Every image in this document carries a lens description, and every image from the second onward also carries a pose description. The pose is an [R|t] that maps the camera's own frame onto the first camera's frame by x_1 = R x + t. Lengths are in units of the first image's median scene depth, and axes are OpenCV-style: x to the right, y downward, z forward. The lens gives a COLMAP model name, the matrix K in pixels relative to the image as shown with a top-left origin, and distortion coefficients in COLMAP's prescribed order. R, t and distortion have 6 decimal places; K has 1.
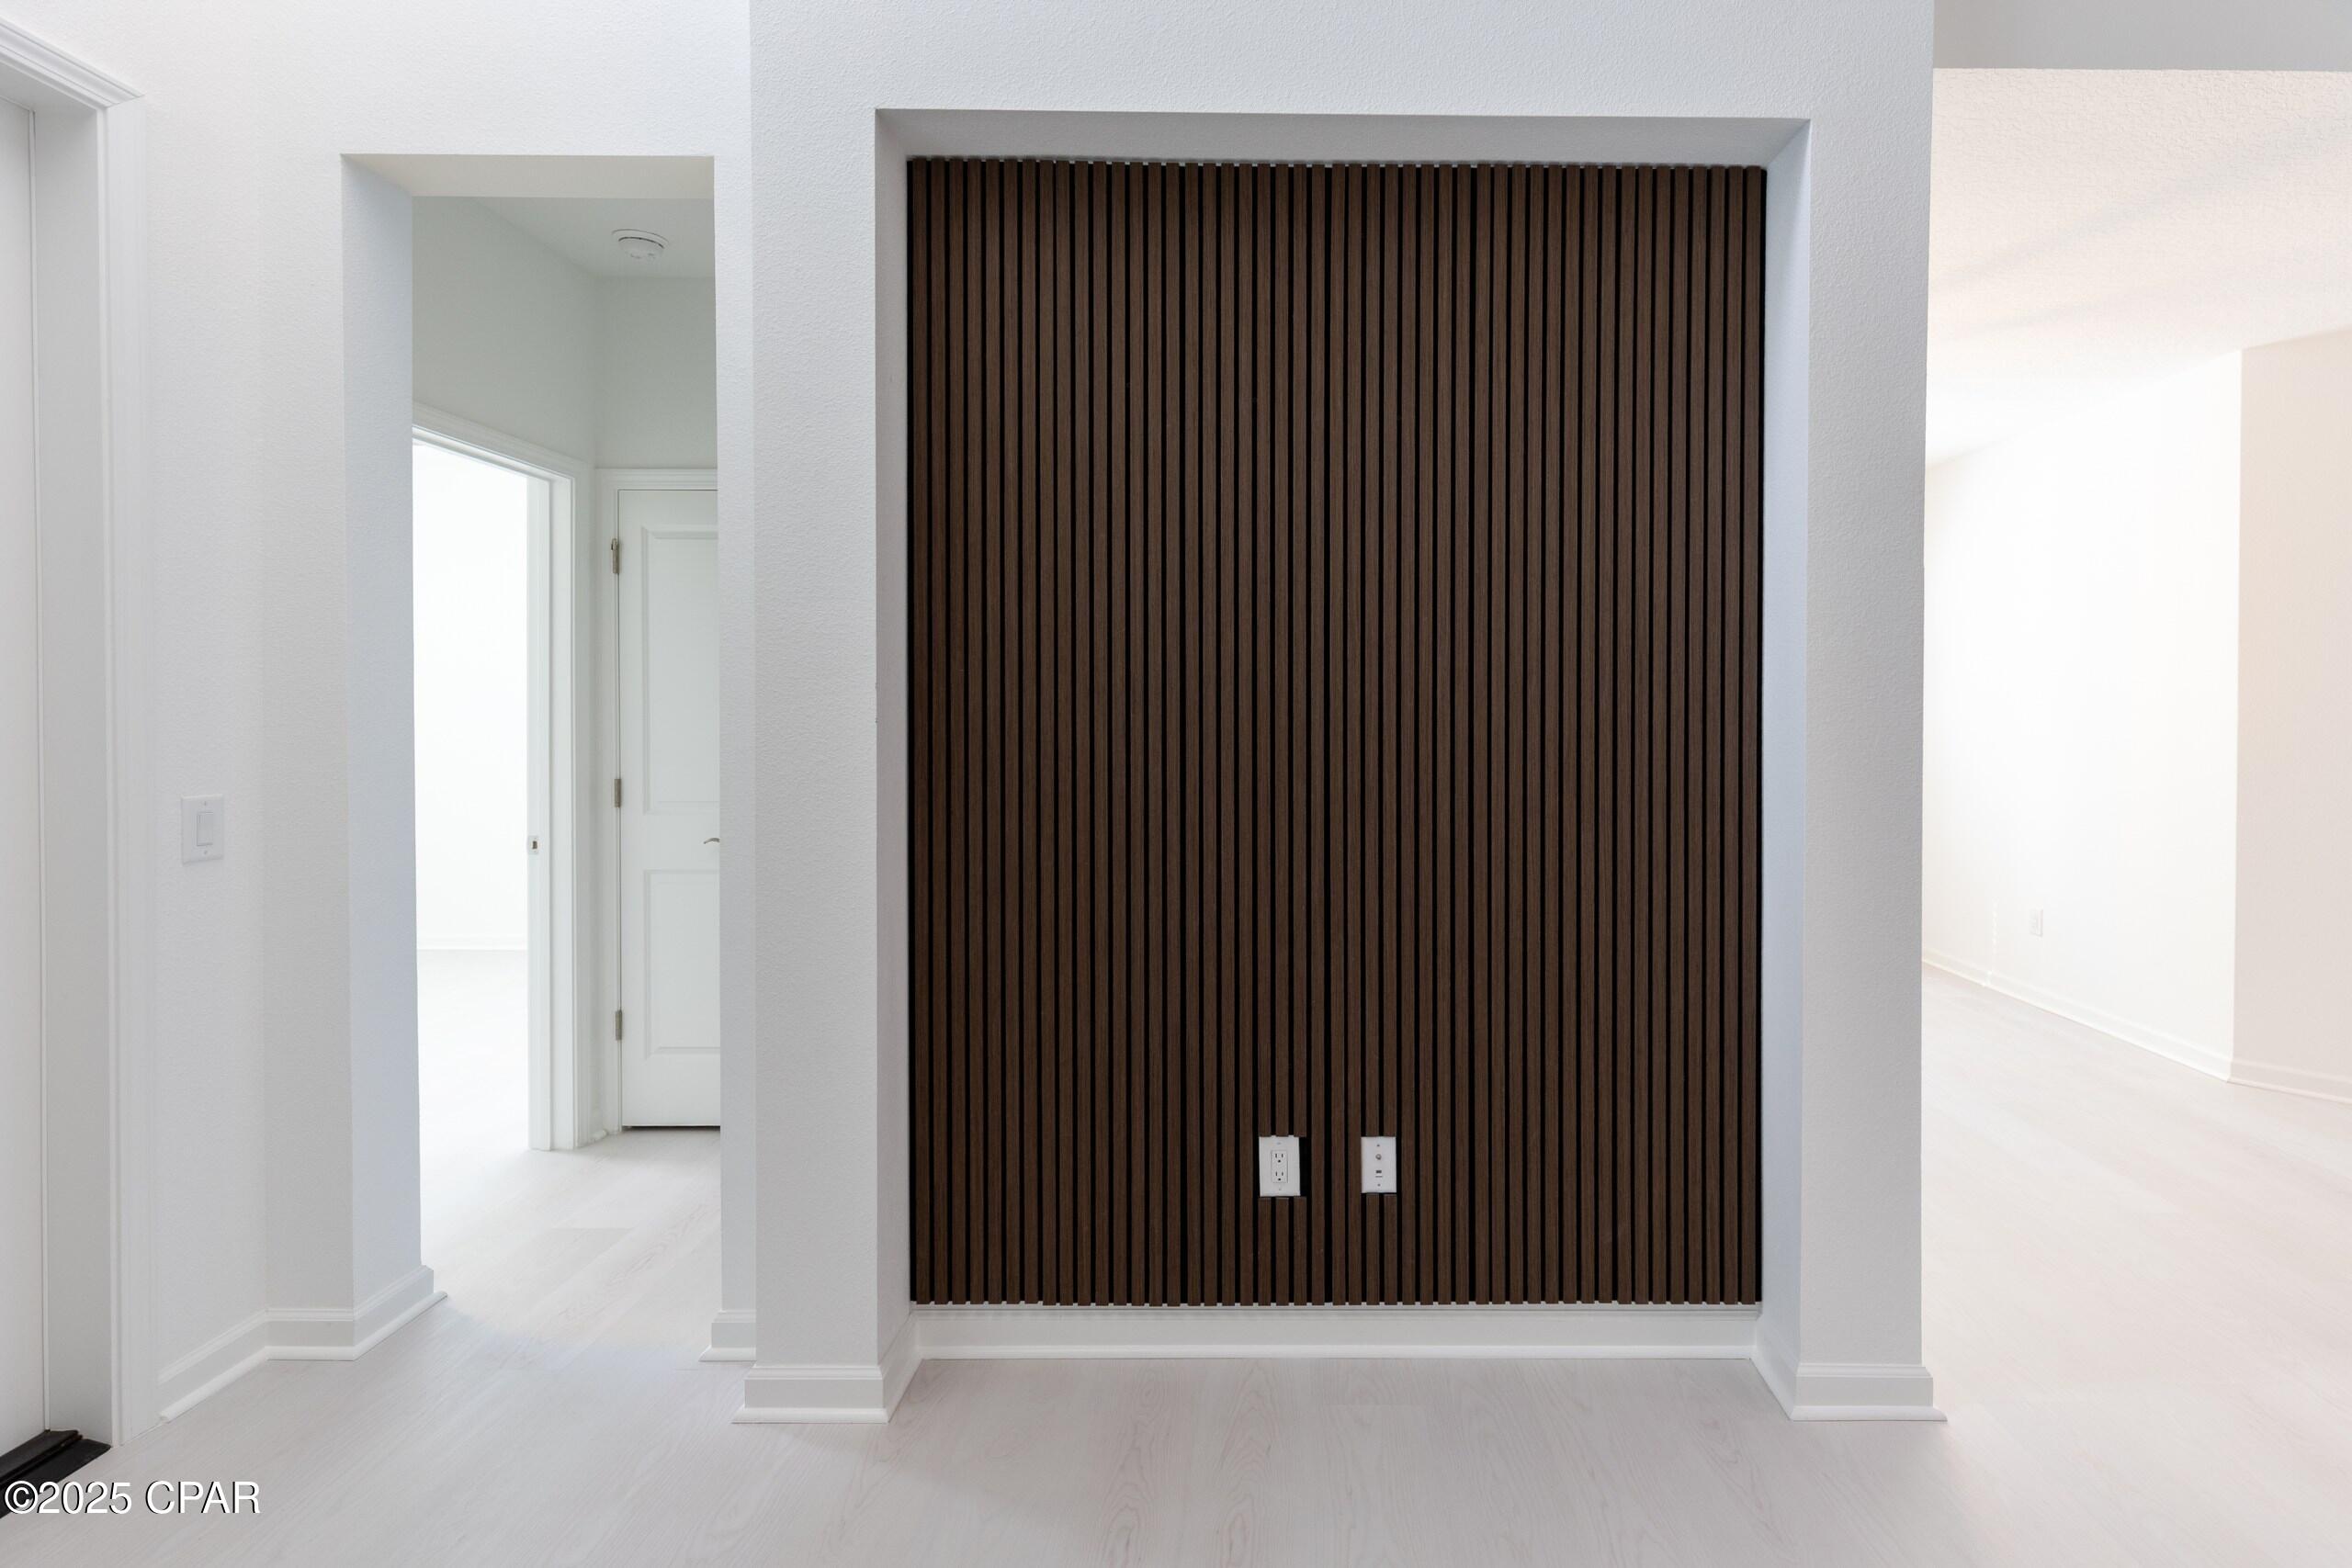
lens RADIAL K [[1098.8, 0, 1286.0], [0, 1098.8, 734.2], [0, 0, 1]] dist [0.010283, -0.001570]
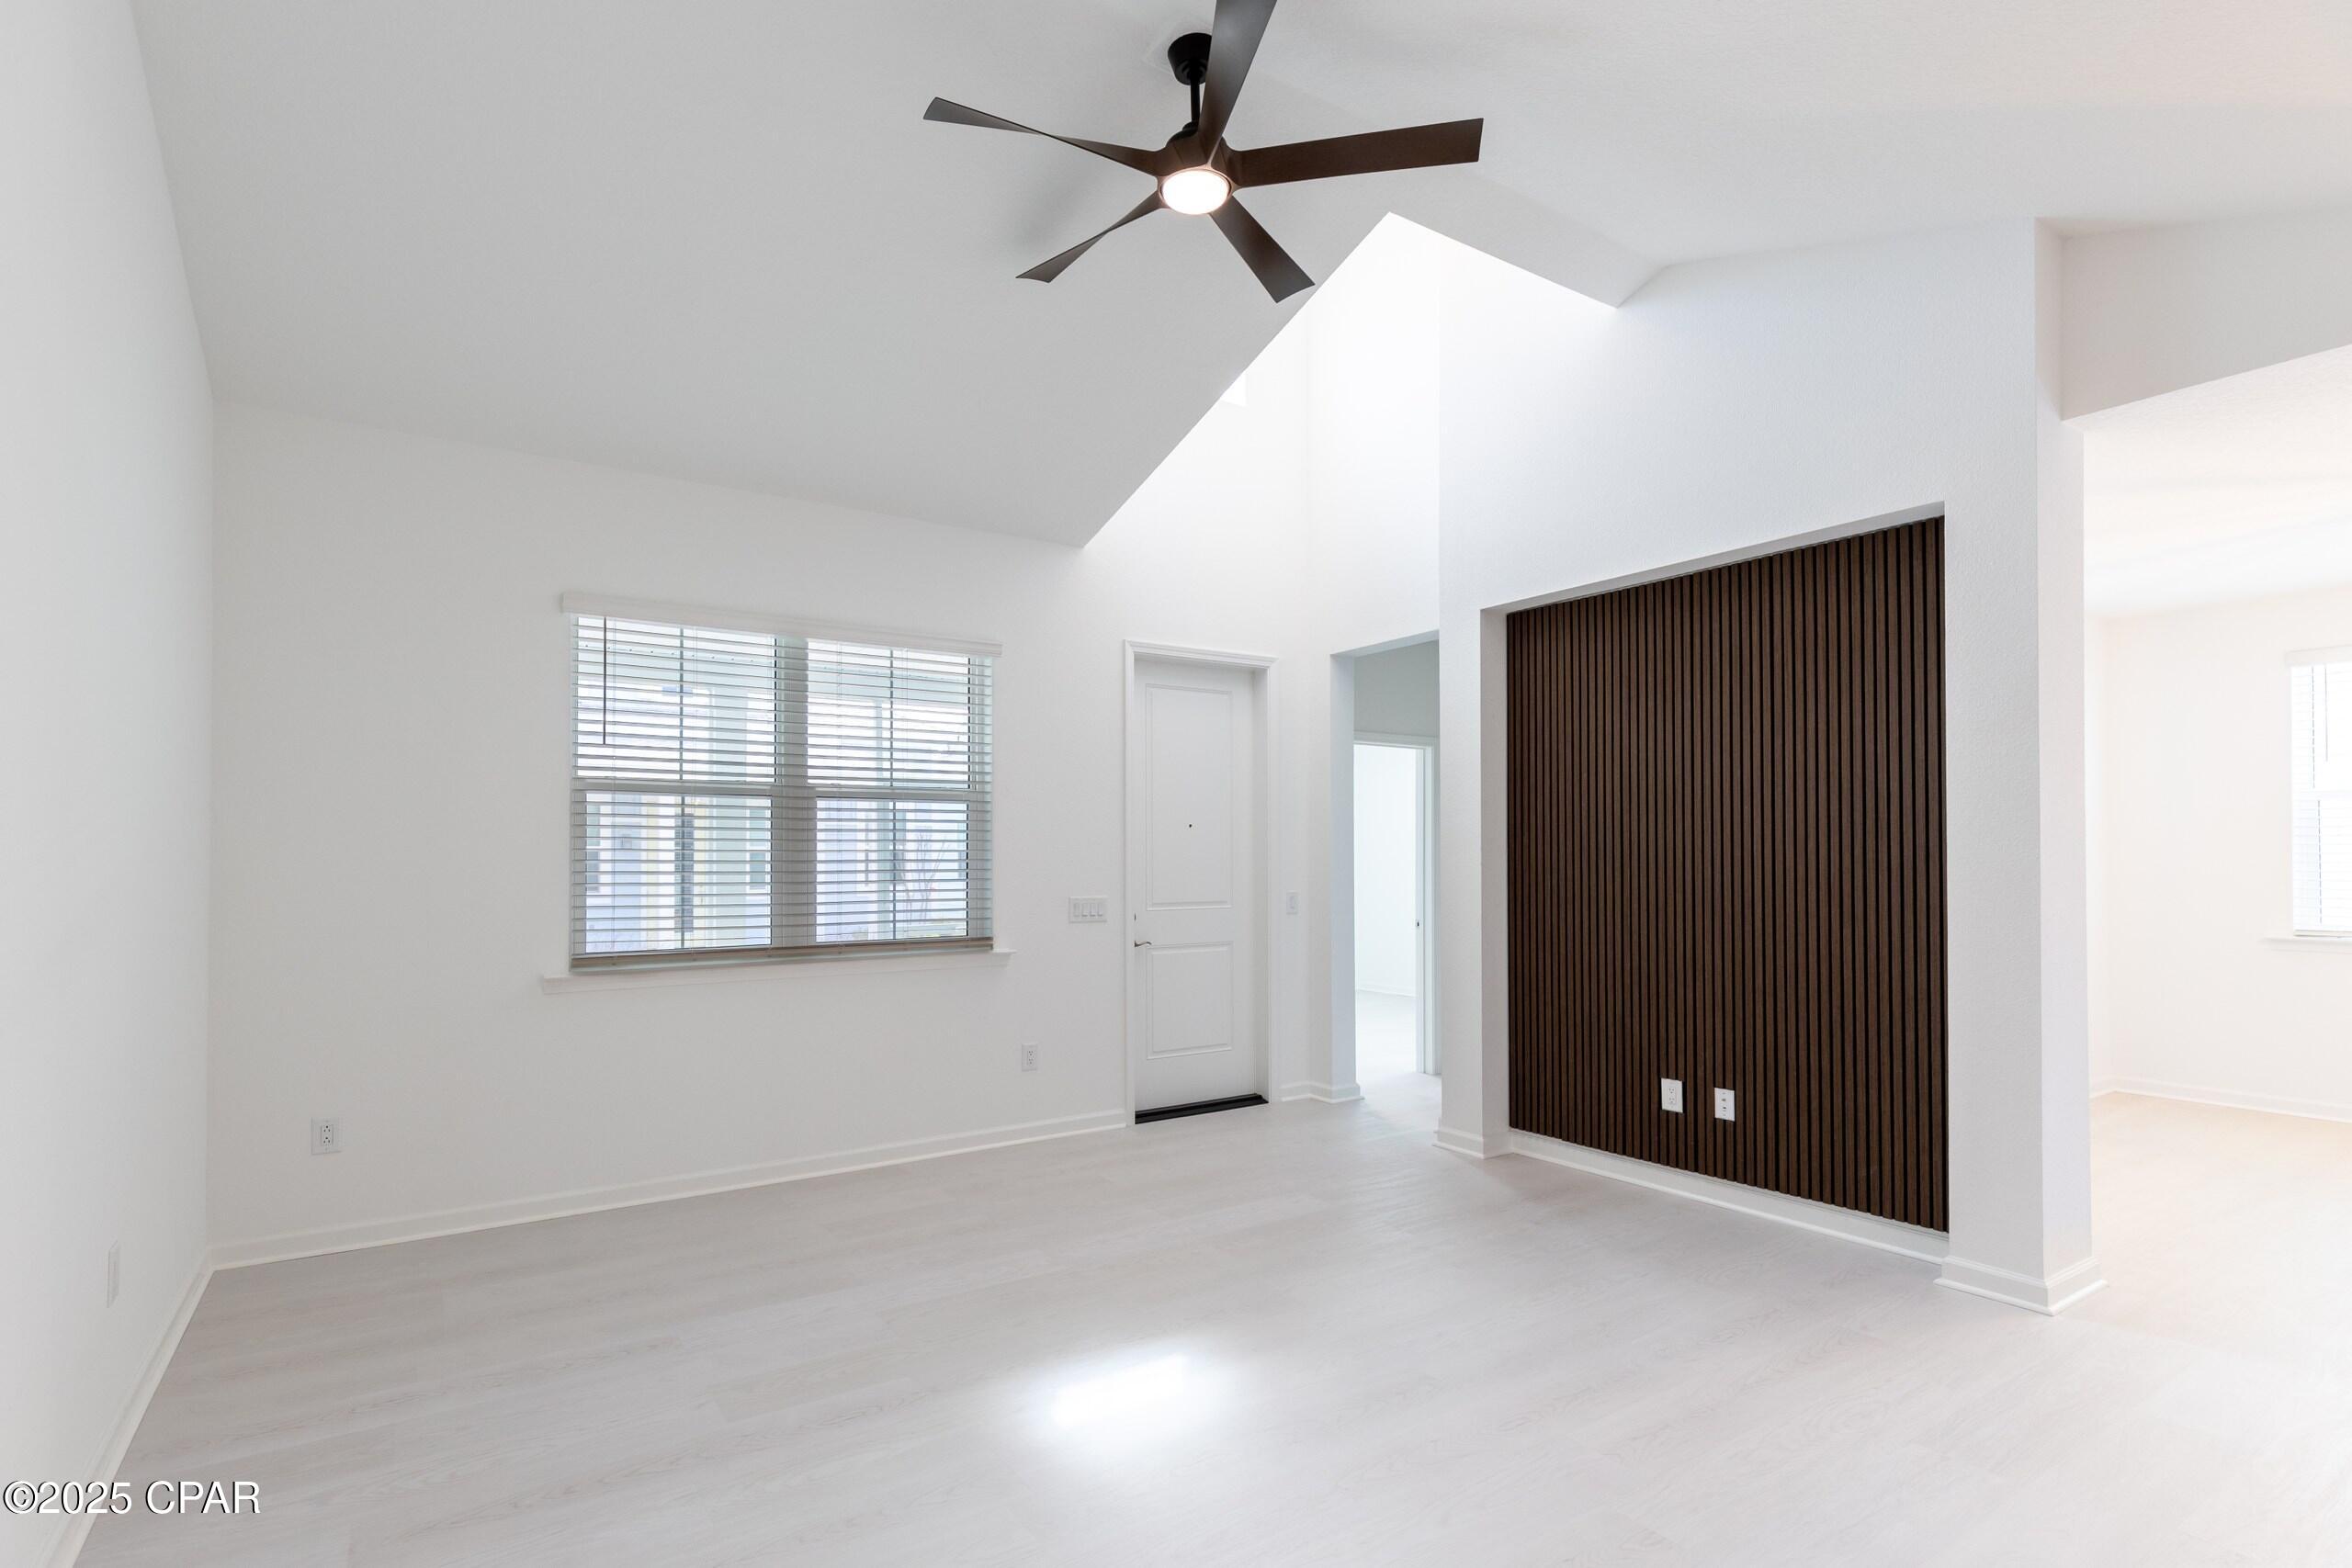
lens RADIAL K [[1098.8, 0, 1106.7], [0, 1098.8, 850.8], [0, 0, 1]] dist [0.010283, -0.001570]
pose [[0.534593, -0.012429, -0.845019, 1.102894], [-0.007805, 0.999777, -0.019643, 0.011465], [0.845074, 0.017096, 0.534376, -0.872869]]
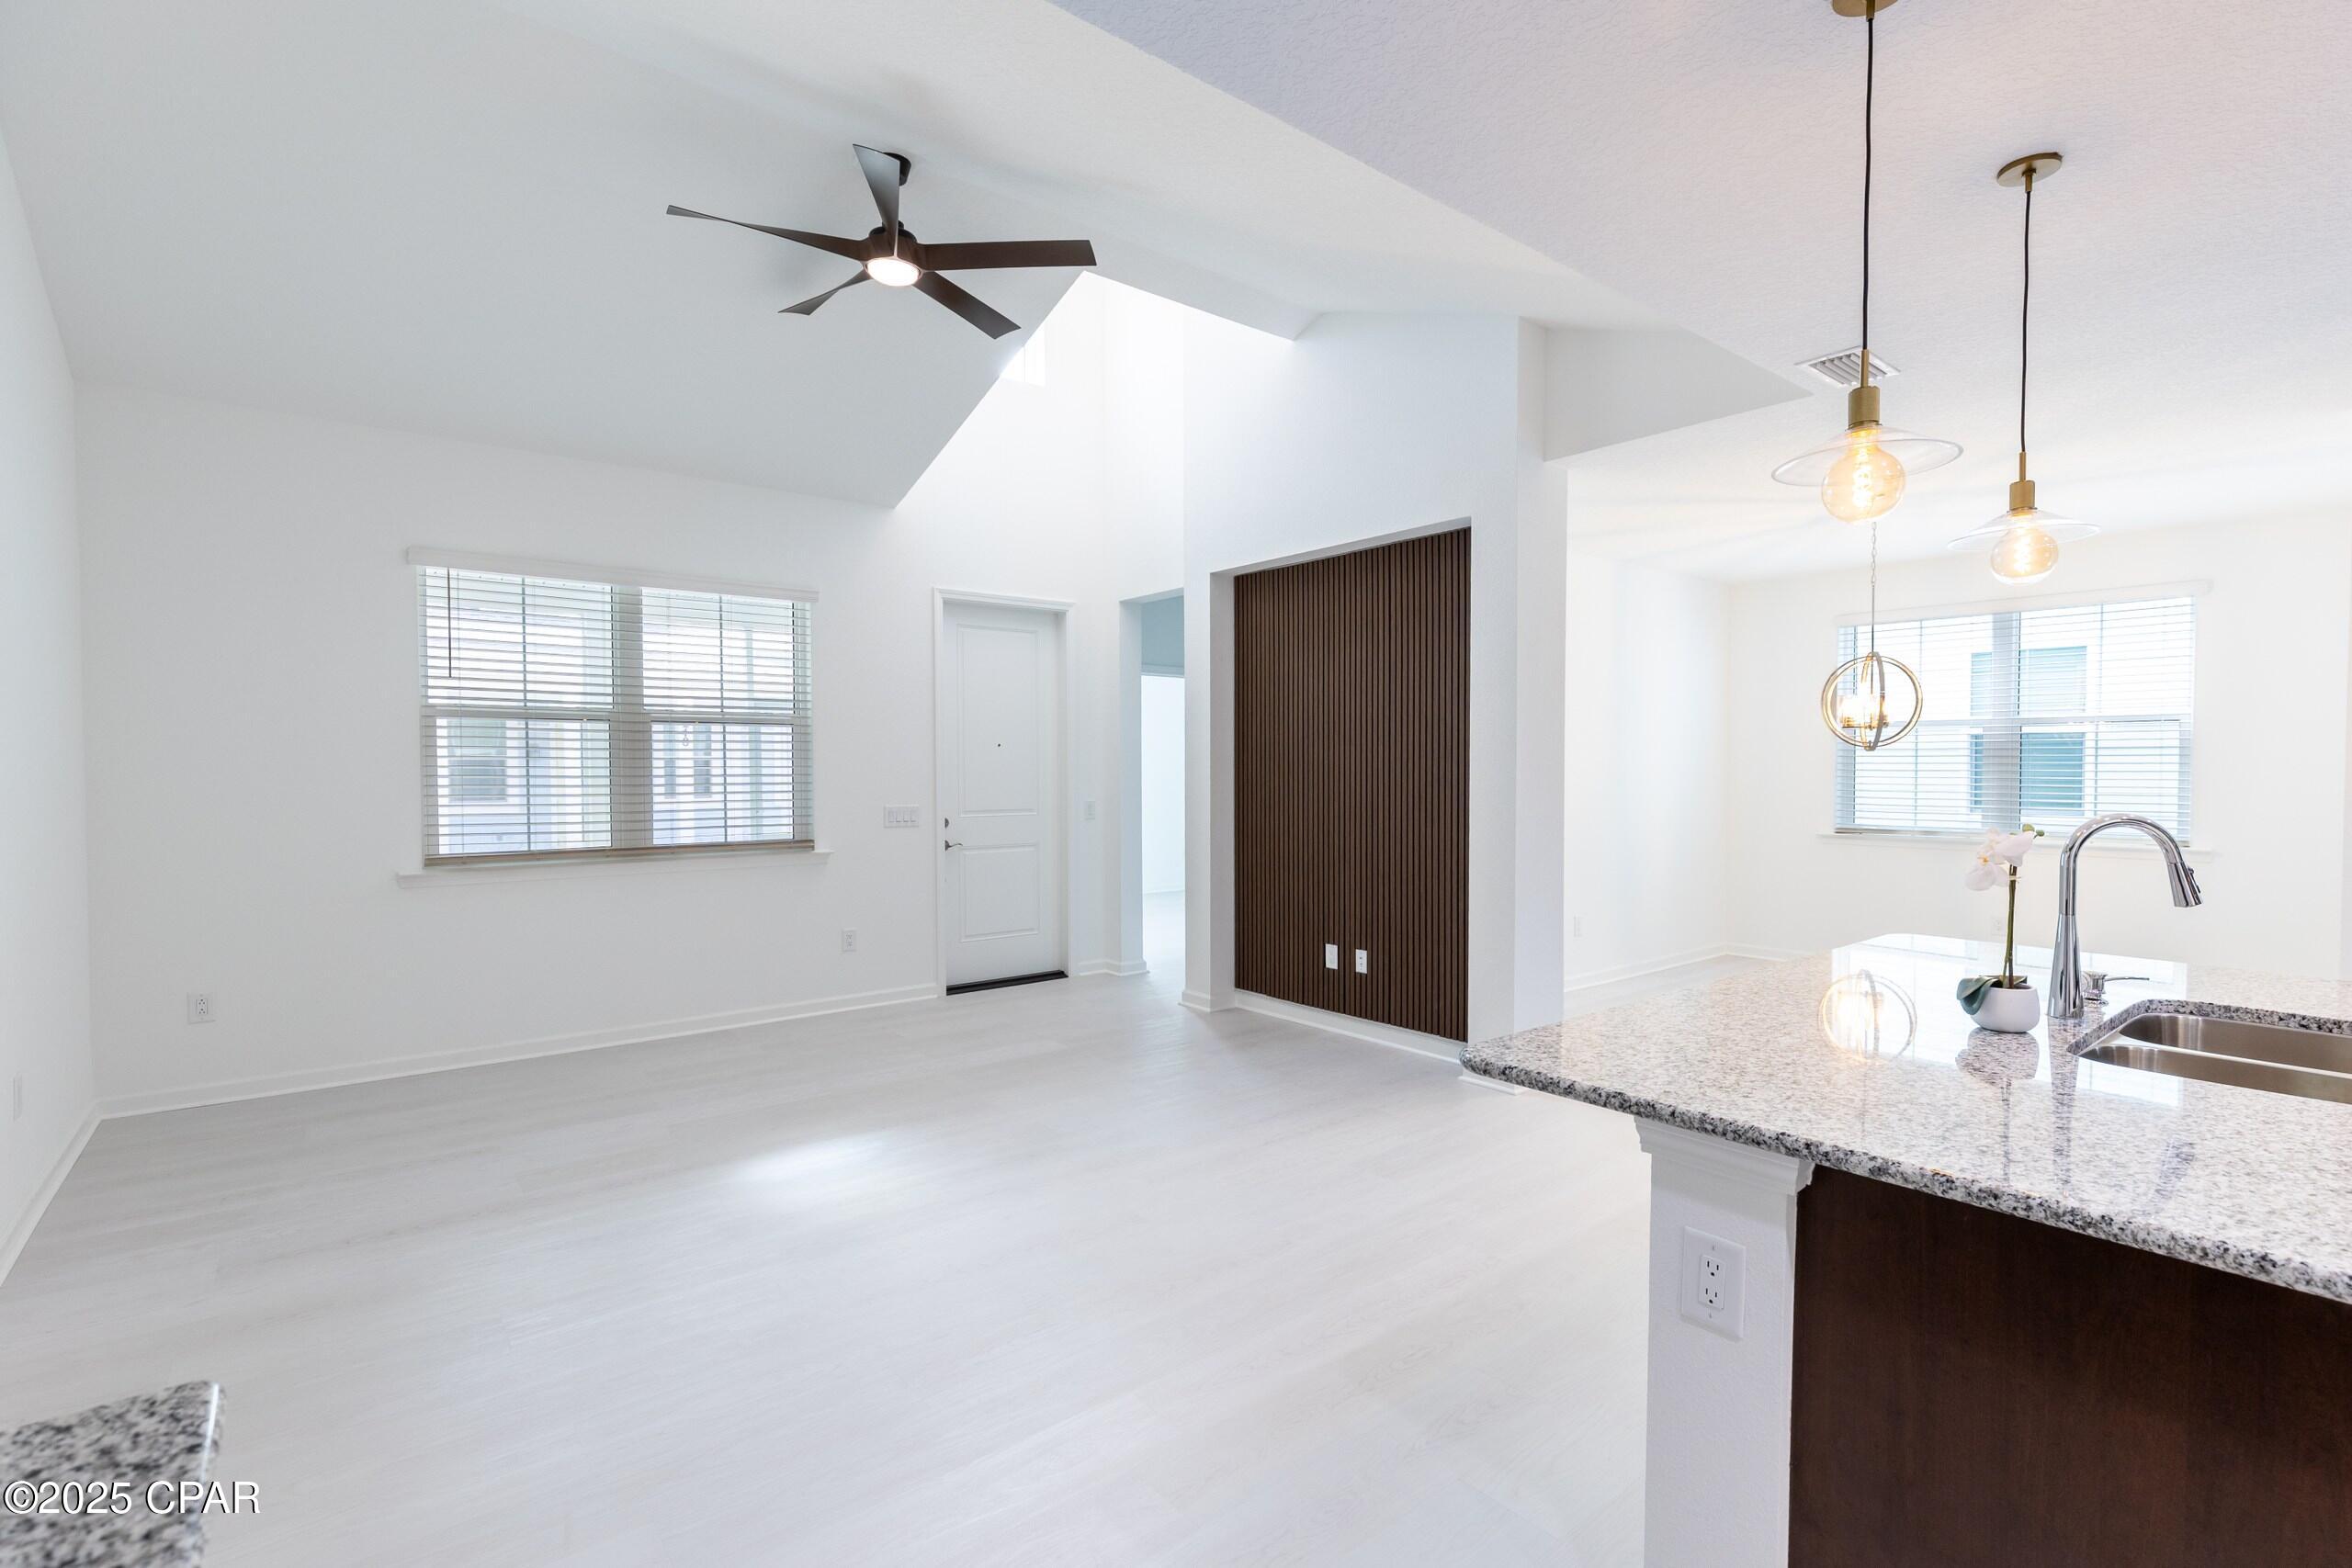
lens RADIAL K [[1098.8, 0, 1191.2], [0, 1098.8, 801.0], [0, 0, 1]] dist [0.010283, -0.001570]
pose [[0.621282, 0.018378, -0.783372, 1.756413], [-0.007499, 0.999819, 0.017509, -0.002371], [0.783551, -0.005004, 0.621307, -0.806092]]
